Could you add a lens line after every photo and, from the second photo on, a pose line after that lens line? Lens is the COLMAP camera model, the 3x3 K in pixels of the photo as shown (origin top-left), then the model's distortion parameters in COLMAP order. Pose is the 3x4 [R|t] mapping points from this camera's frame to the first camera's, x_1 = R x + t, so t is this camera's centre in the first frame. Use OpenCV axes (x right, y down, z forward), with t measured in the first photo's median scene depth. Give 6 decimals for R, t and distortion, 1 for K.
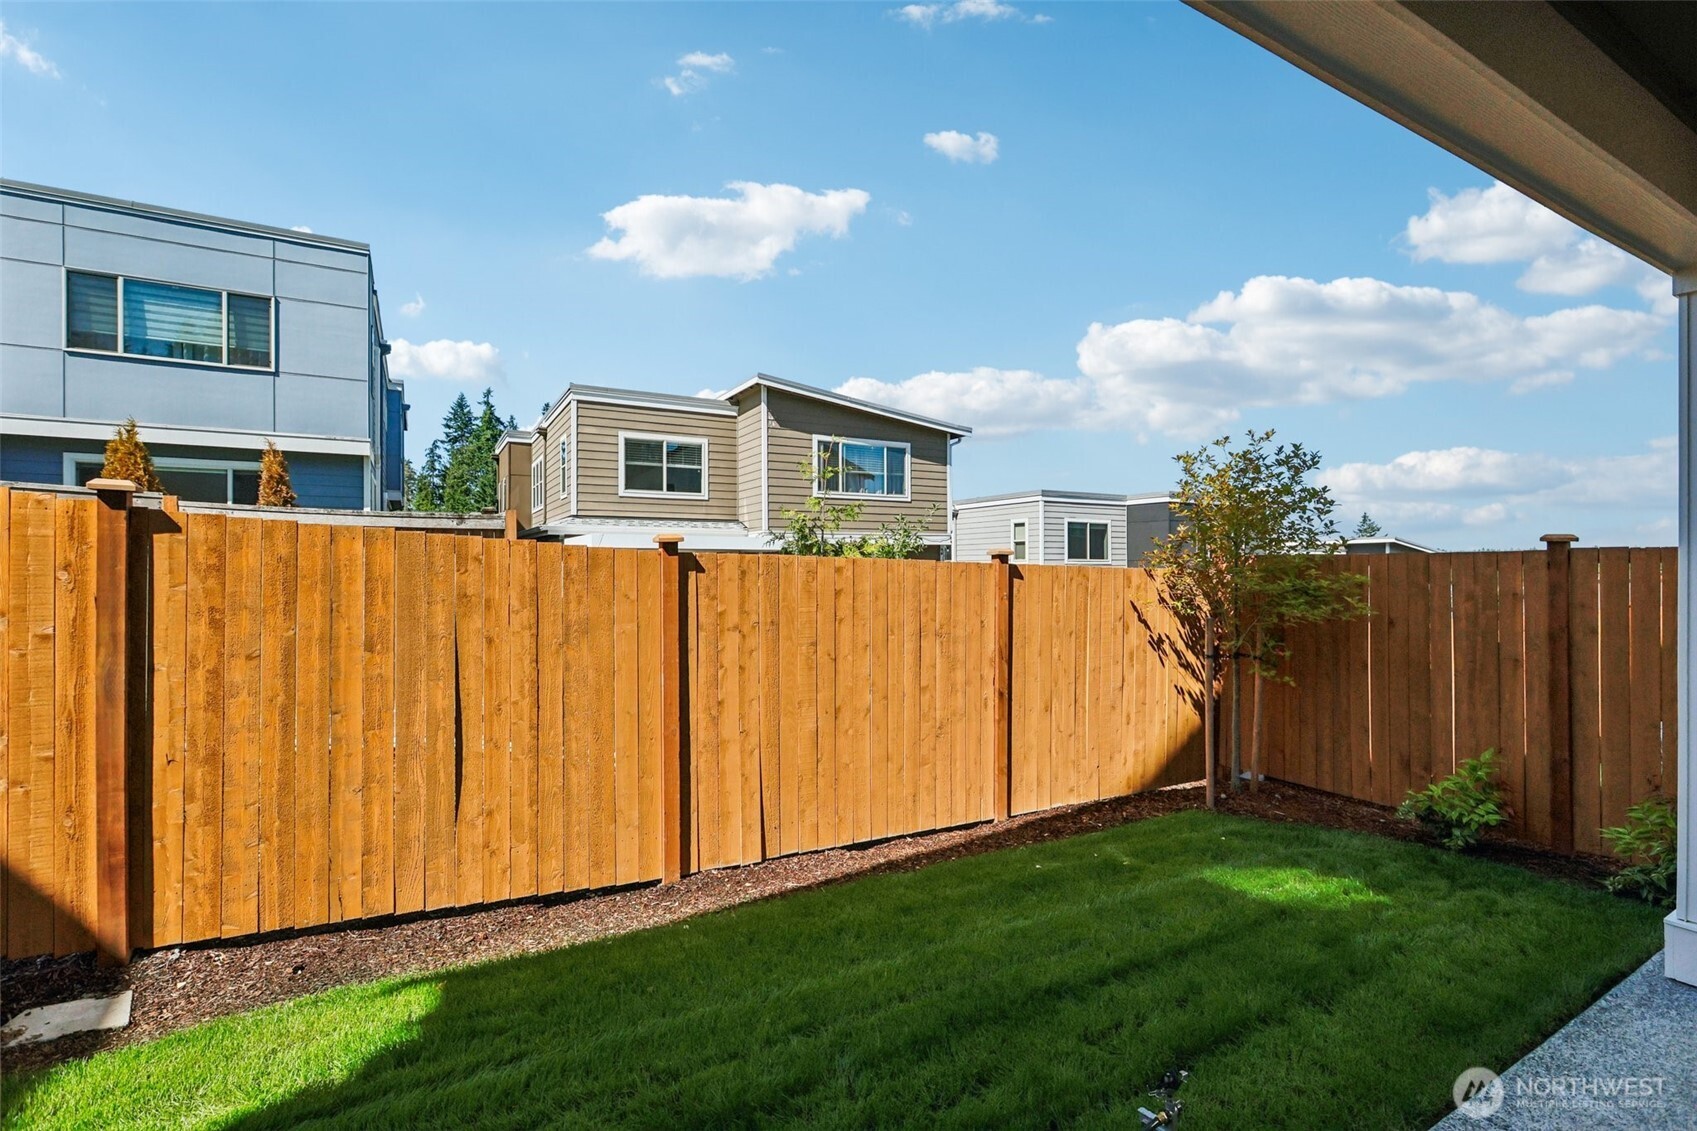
lens RADIAL K [[762.9, 0, 847.8], [0, 762.9, 567.2], [0, 0, 1]] dist [0.000184, 0.000543]
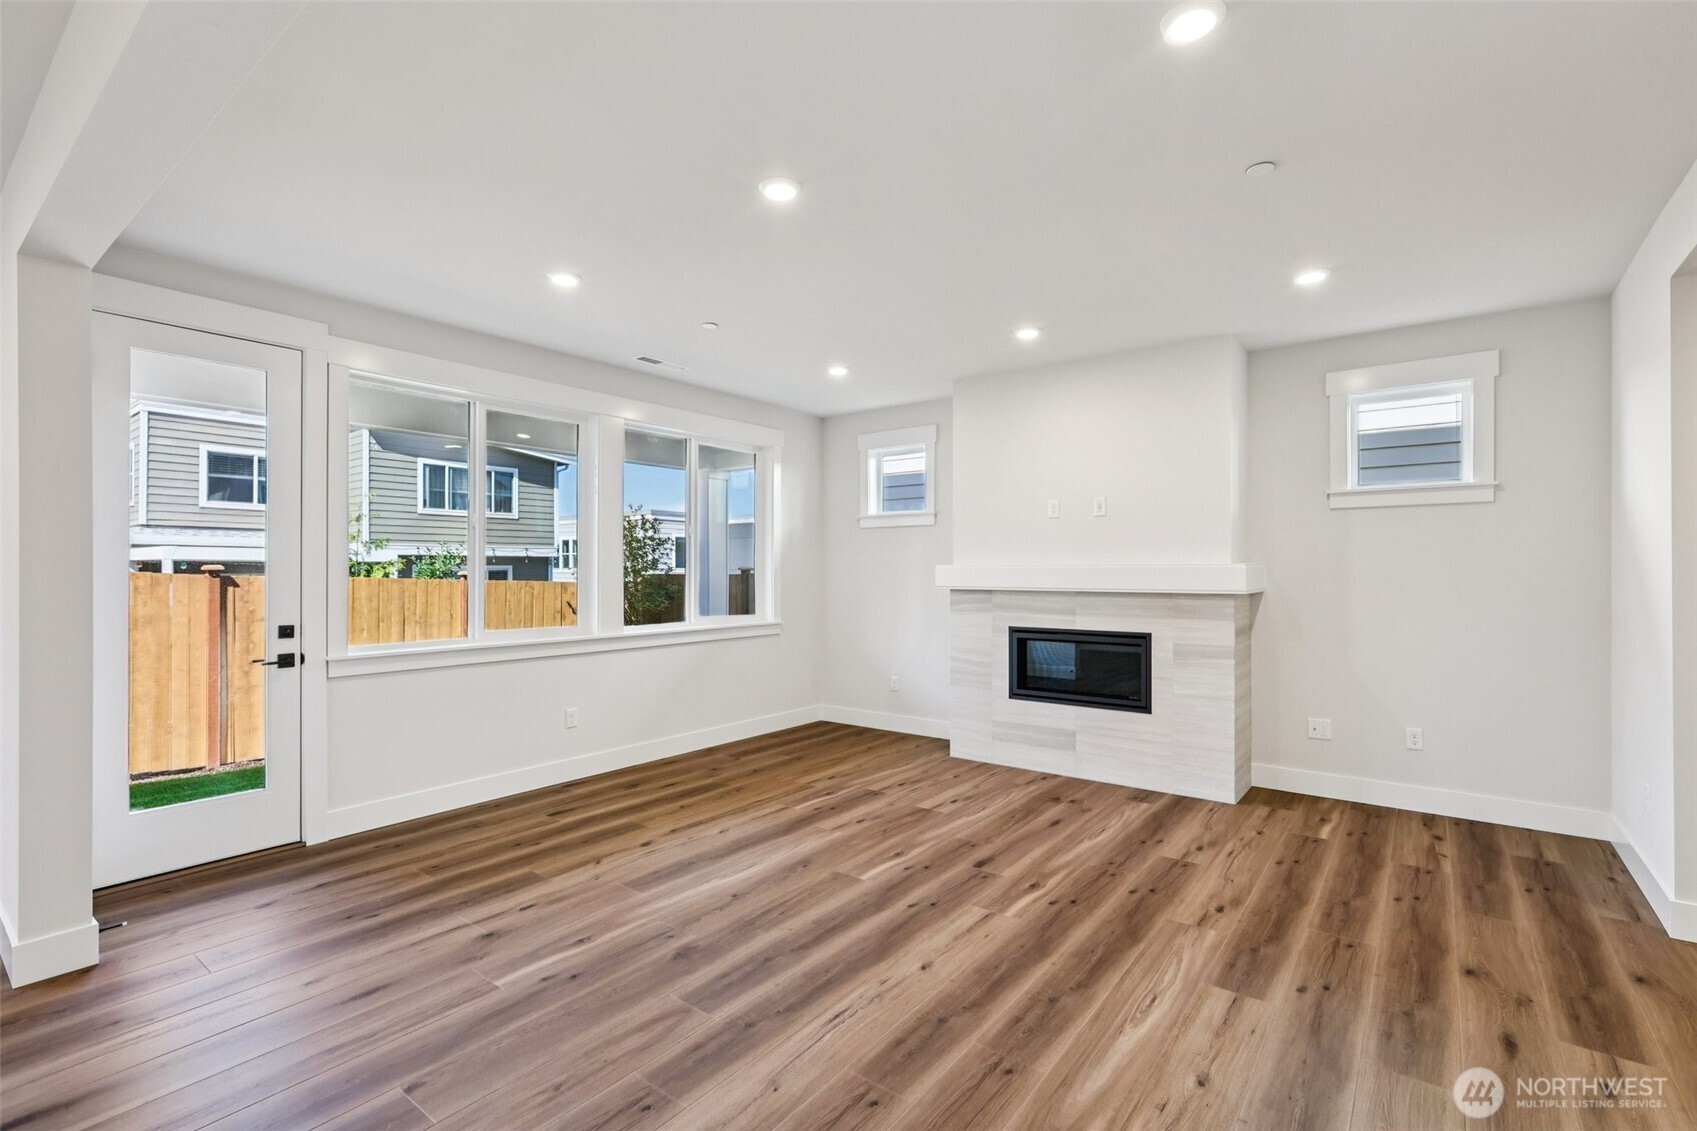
lens RADIAL K [[762.9, 0, 852.7], [0, 762.9, 567.1], [0, 0, 1]] dist [0.000184, 0.000543]
pose [[0.919623, 0.005787, 0.392760, 0.107110], [-0.003521, 0.999973, -0.006489, -0.008424], [-0.392787, 0.004585, 0.919618, -0.294957]]
